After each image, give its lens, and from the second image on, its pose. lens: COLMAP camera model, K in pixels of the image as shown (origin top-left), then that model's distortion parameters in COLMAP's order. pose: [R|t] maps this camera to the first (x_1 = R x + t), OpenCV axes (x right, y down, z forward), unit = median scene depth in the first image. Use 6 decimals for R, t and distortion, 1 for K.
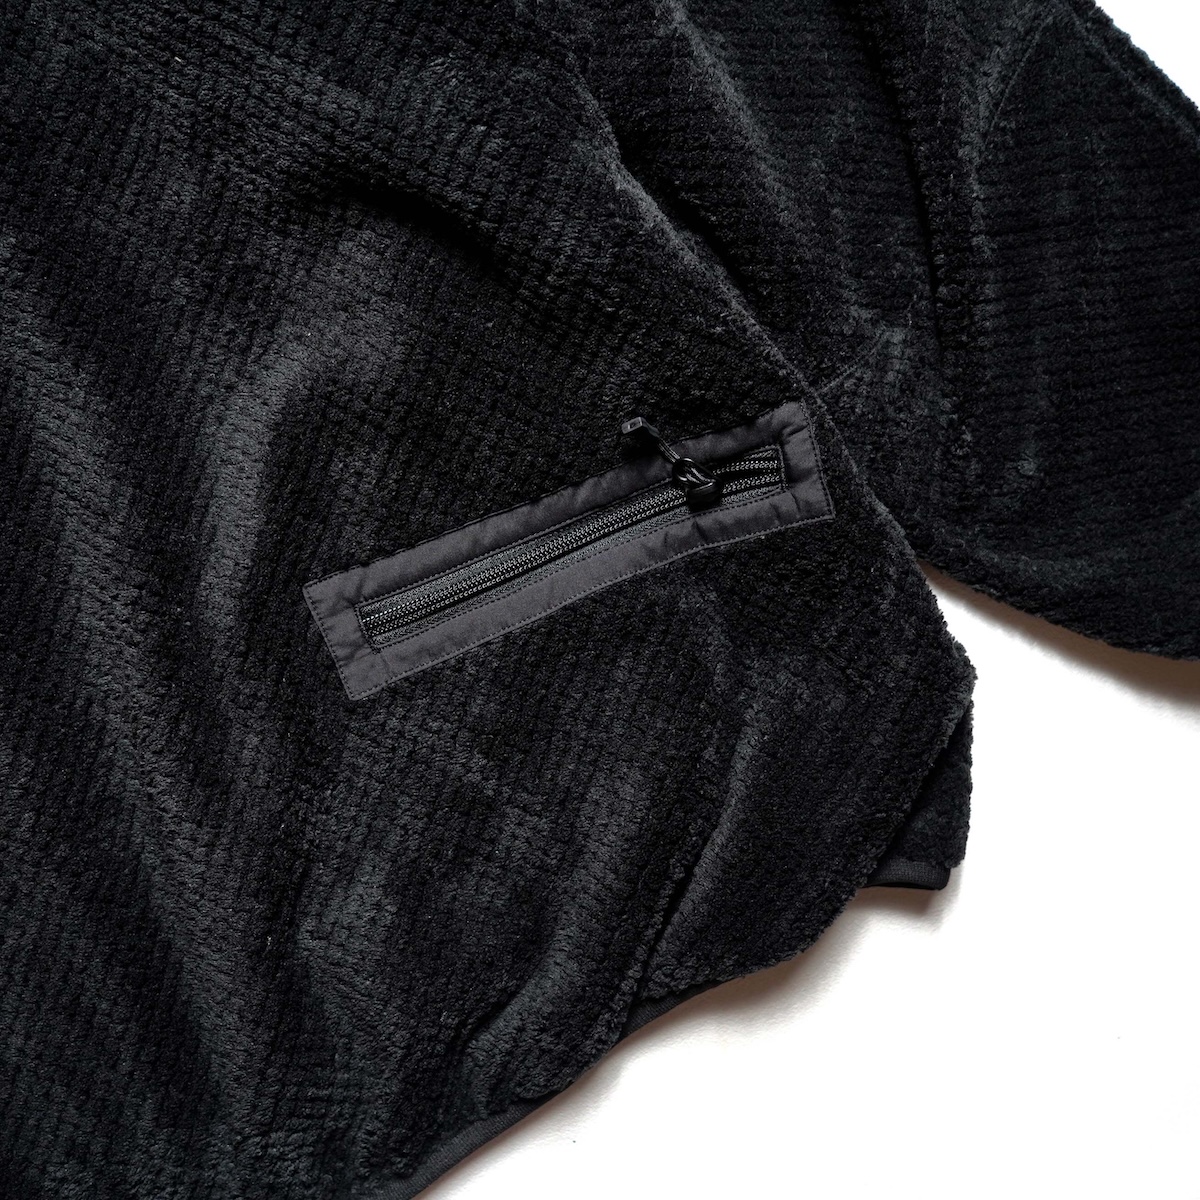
lens RADIAL K [[1450.9, 0, 600.0], [0, 1450.9, 600.0], [0, 0, 1]] dist [-0.010550, 0.008229]
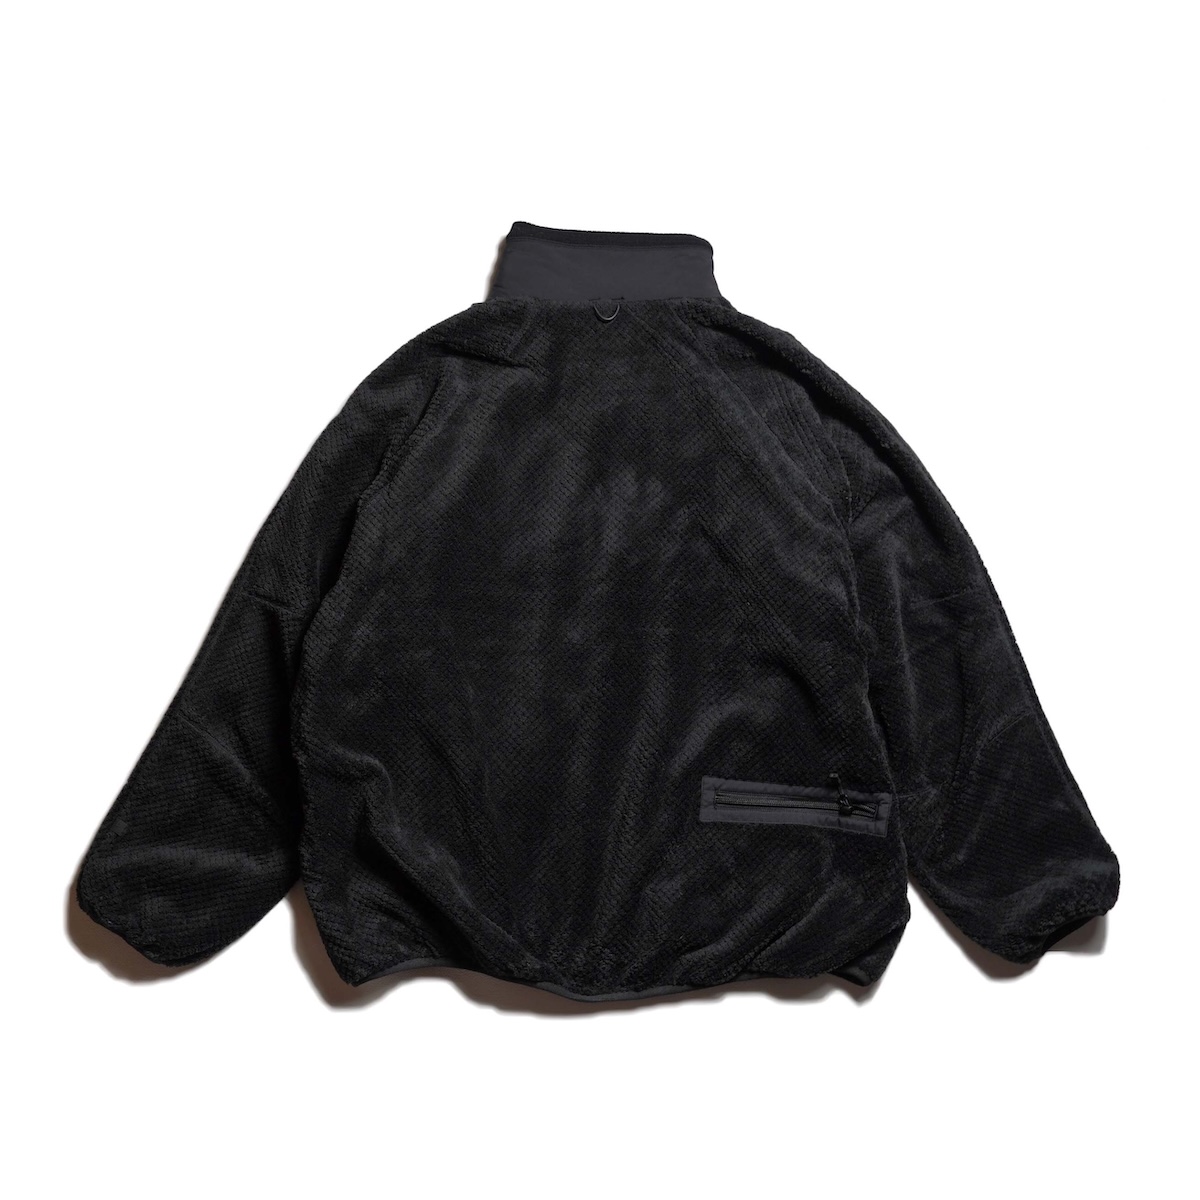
lens RADIAL K [[1450.9, 0, 600.0], [0, 1450.9, 600.0], [0, 0, 1]] dist [-0.010550, 0.008229]
pose [[0.892447, 0.423481, -0.155569, -0.089266], [-0.449623, 0.863233, -0.229497, 0.436449], [0.037104, 0.274761, 0.960796, -1.835166]]
